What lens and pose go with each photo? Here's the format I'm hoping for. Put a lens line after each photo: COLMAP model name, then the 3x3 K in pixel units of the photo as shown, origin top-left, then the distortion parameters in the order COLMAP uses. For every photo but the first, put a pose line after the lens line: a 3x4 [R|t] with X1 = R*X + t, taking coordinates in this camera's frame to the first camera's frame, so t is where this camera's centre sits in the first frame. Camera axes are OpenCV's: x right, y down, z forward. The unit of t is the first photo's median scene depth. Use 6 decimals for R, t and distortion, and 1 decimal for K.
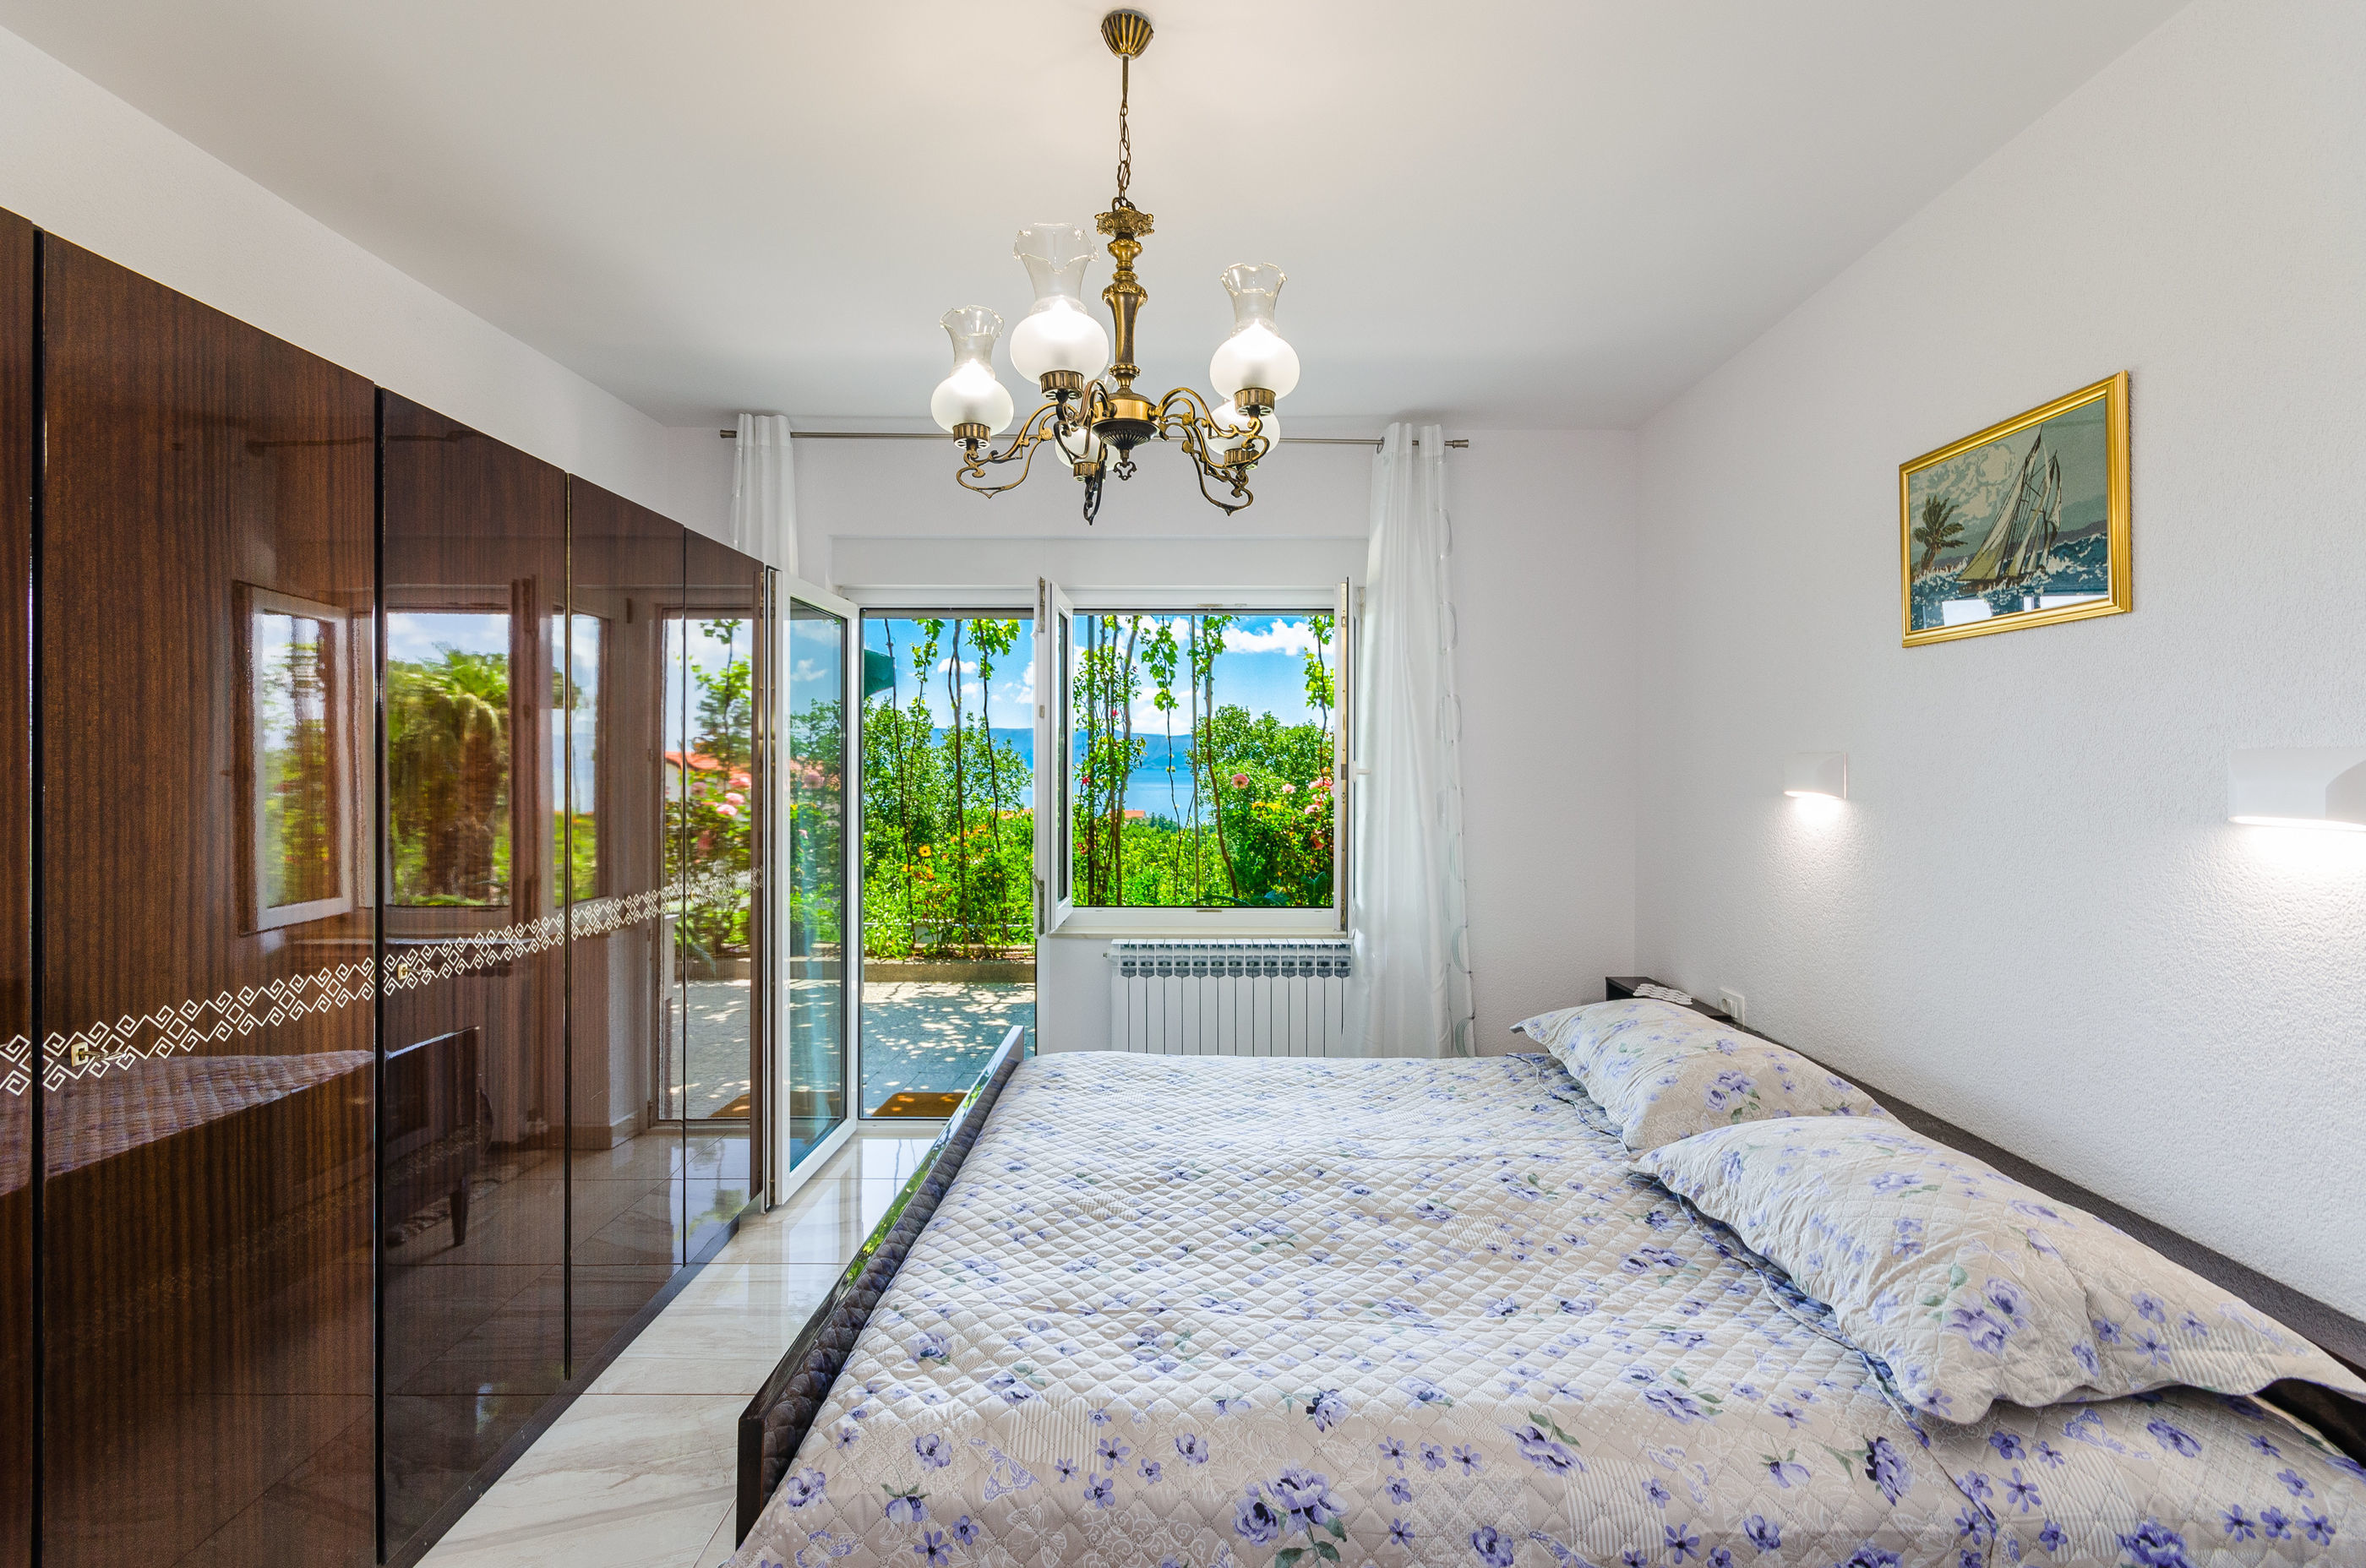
lens RADIAL K [[1056.8, 0, 1214.8], [0, 1056.8, 763.3], [0, 0, 1]] dist [0.001304, 0.000219]
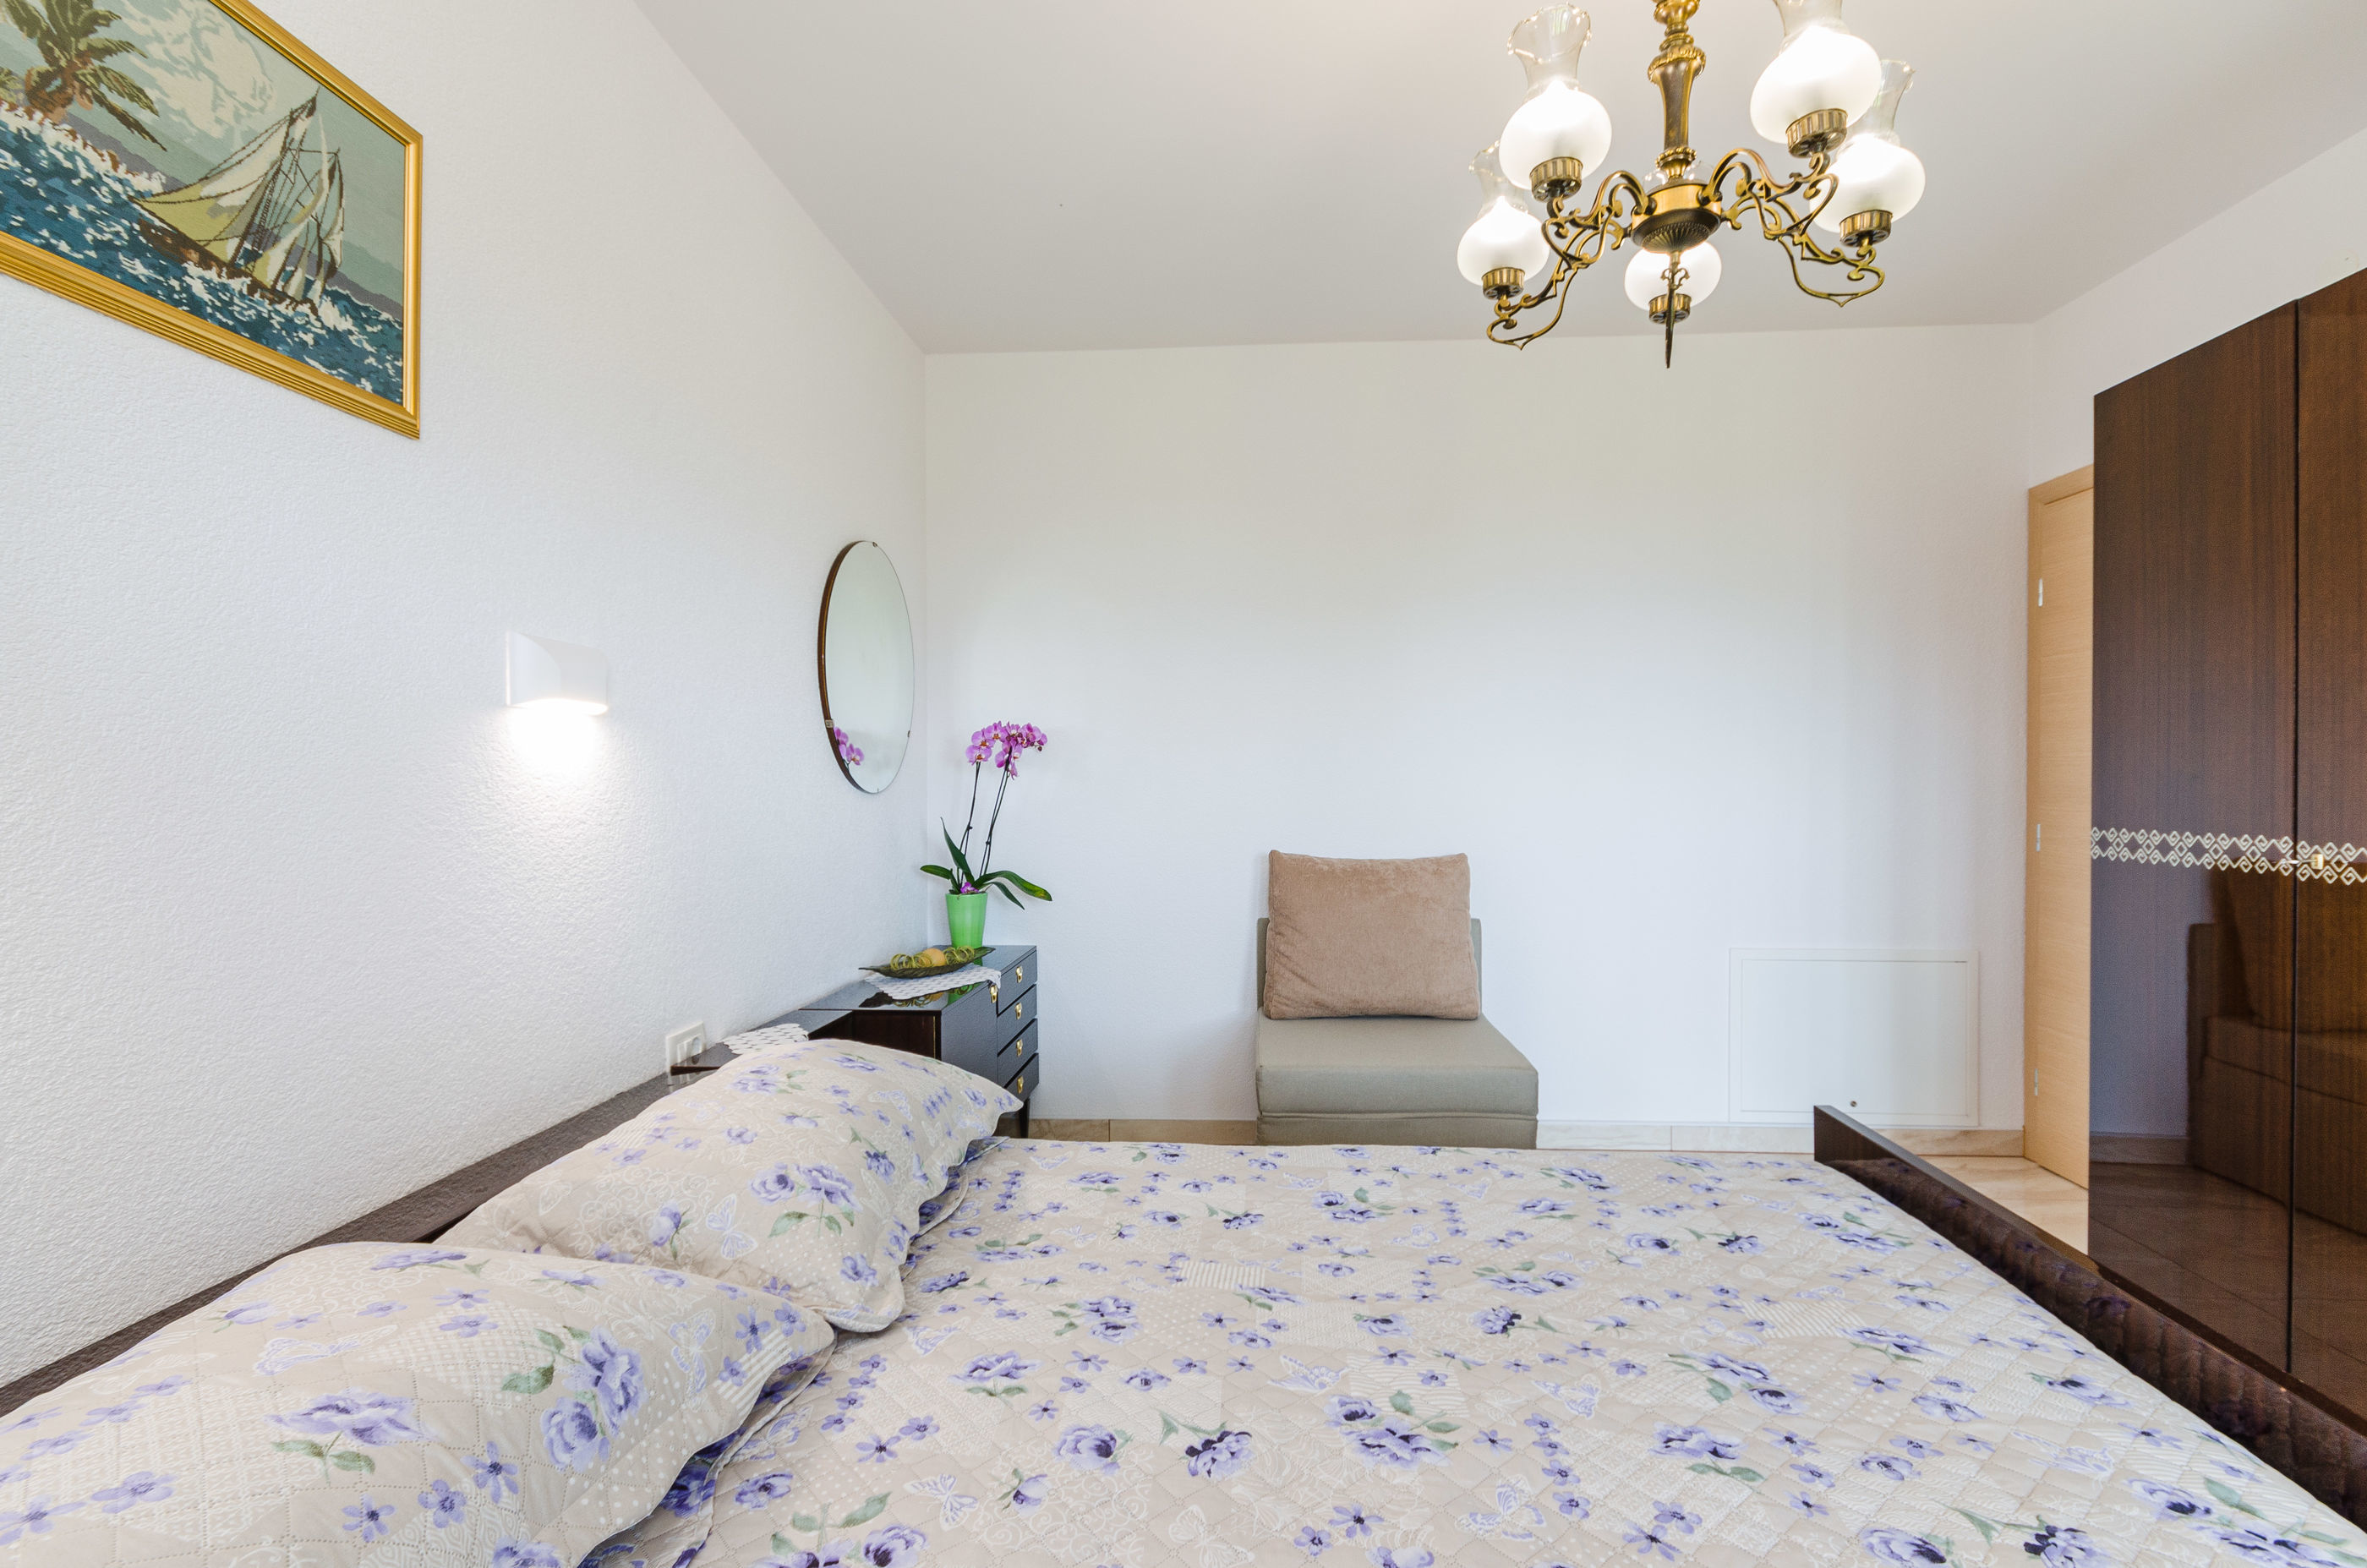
lens RADIAL K [[1151.4, 0, 1189.6], [0, 1151.4, 791.0], [0, 0, 1]] dist [0.001879, -0.005297]
pose [[-0.995938, -0.008413, 0.089652, 0.171882], [-0.007681, 0.999934, 0.008507, 0.094516], [-0.089718, 0.007784, -0.995937, 1.542446]]
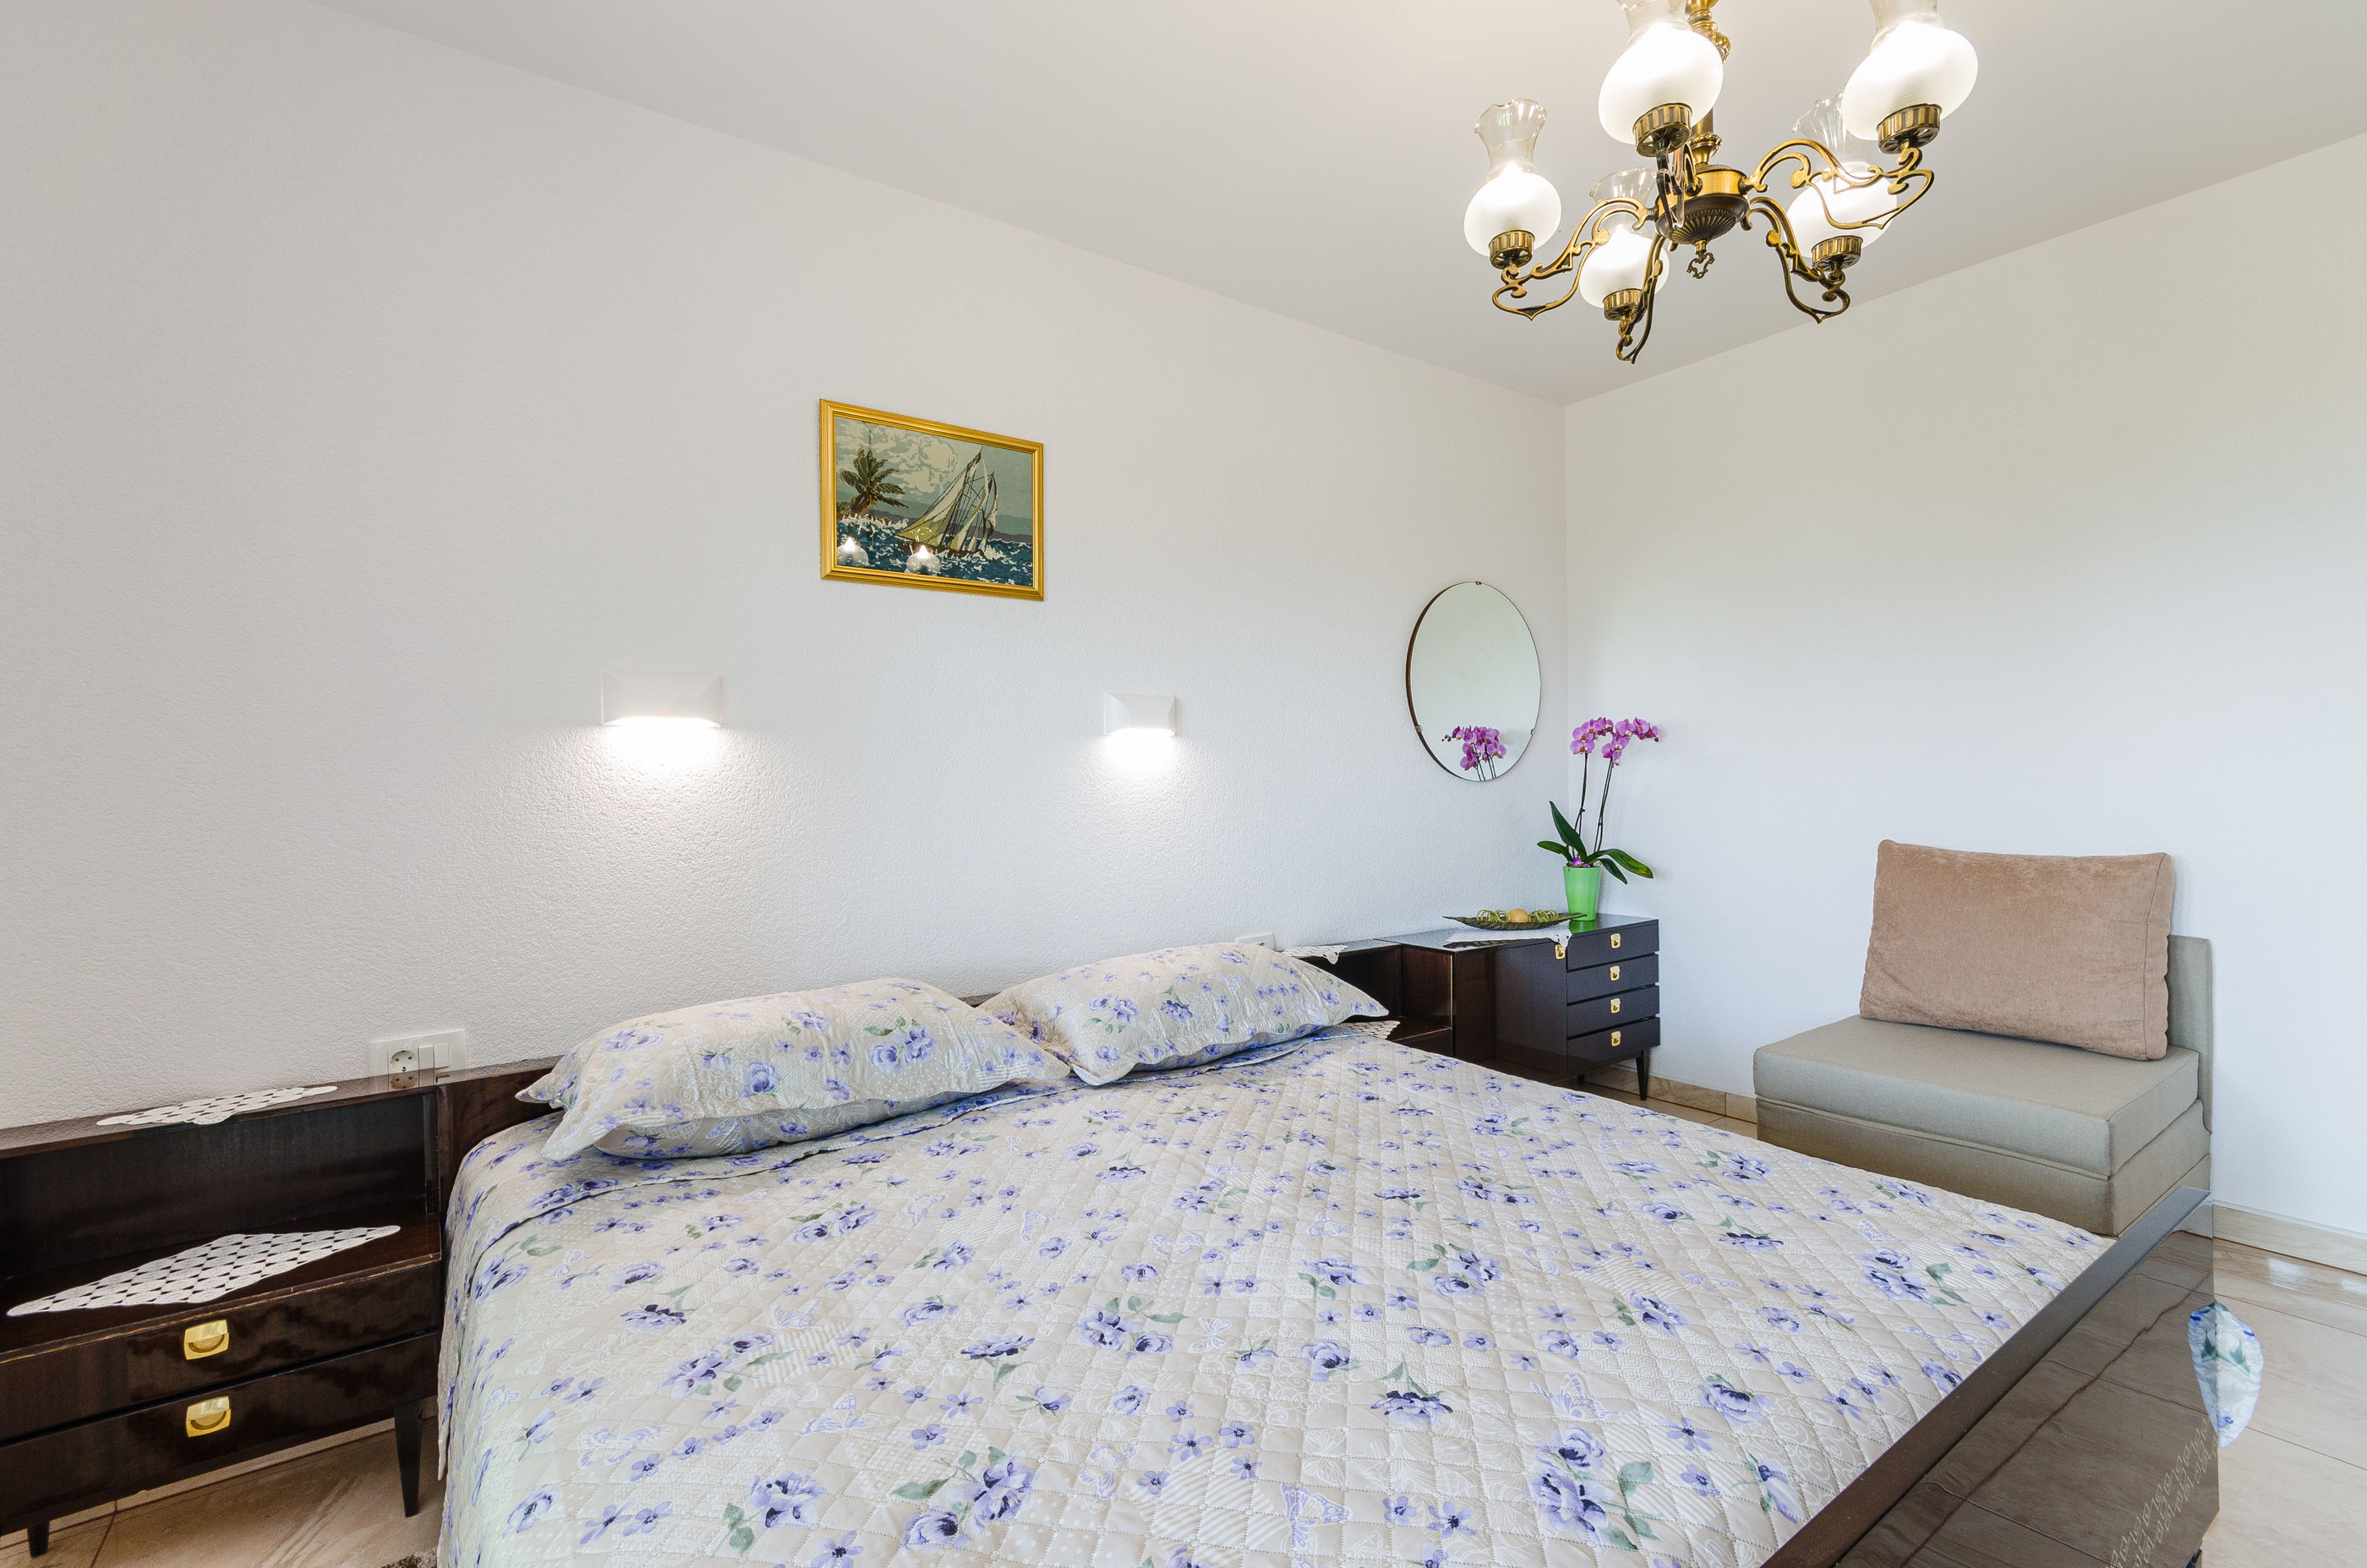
lens RADIAL K [[1034.6, 0, 1184.9], [0, 1034.6, 784.1], [0, 0, 1]] dist [0.001466, 0.000104]
pose [[-0.564725, -0.005037, 0.825264, -0.429264], [0.009421, 0.999877, 0.012549, 0.091786], [-0.825226, 0.014862, -0.564608, 1.434633]]
